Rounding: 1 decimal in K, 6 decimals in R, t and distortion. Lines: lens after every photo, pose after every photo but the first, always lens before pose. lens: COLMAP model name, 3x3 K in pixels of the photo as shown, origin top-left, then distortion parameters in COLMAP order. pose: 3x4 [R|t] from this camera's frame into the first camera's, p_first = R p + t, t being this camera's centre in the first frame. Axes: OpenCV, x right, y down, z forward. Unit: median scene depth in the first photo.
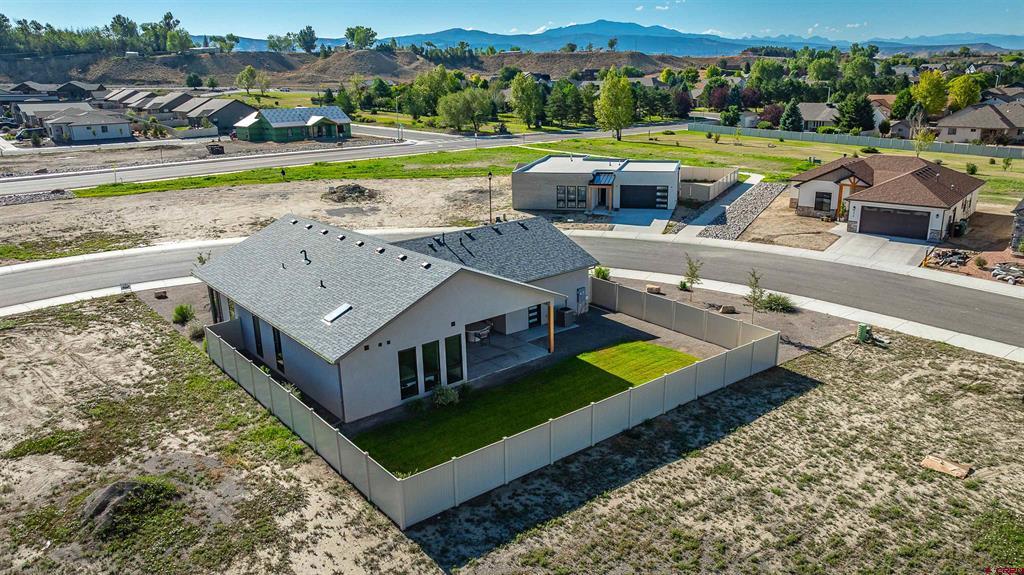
lens RADIAL K [[722.7, 0, 512.0], [0, 722.7, 287.5], [0, 0, 1]] dist [-0.058006, 0.074326]
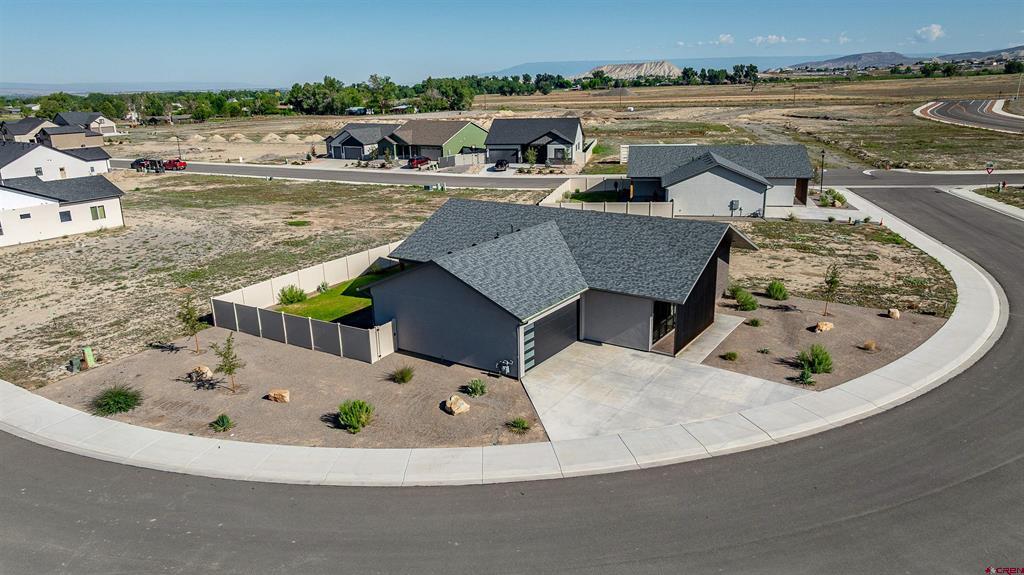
lens RADIAL K [[725.6, 0, 512.0], [0, 725.6, 287.5], [0, 0, 1]] dist [-0.019083, 0.001213]
pose [[-0.955579, 0.122743, -0.267960, 0.202061], [-0.040409, 0.846011, 0.531632, -0.574839], [0.291951, 0.518845, -0.803470, 1.976606]]
